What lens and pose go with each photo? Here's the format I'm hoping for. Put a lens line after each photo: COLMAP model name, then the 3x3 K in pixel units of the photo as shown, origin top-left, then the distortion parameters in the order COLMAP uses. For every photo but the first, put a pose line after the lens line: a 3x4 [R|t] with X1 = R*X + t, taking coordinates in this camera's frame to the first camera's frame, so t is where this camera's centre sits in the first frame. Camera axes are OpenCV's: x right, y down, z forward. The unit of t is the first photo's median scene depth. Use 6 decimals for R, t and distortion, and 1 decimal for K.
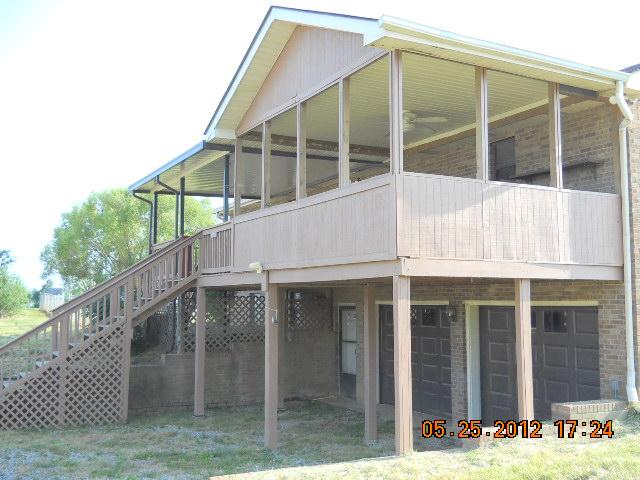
lens RADIAL K [[709.9, 0, 321.4], [0, 709.9, 235.2], [0, 0, 1]] dist [-0.046646, 0.000000]
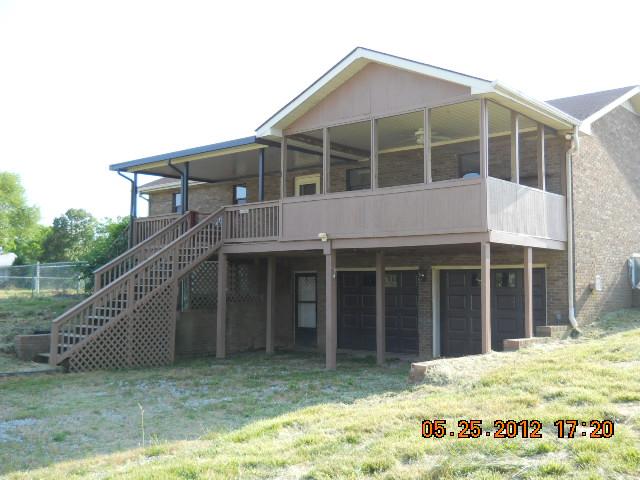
lens RADIAL K [[709.9, 0, 318.2], [0, 709.9, 244.2], [0, 0, 1]] dist [-0.046646, 0.000000]
pose [[0.936751, 0.024189, 0.349160, -0.550396], [-0.035312, 0.999050, 0.025527, 0.024250], [-0.348211, -0.036242, 0.936715, -0.249412]]
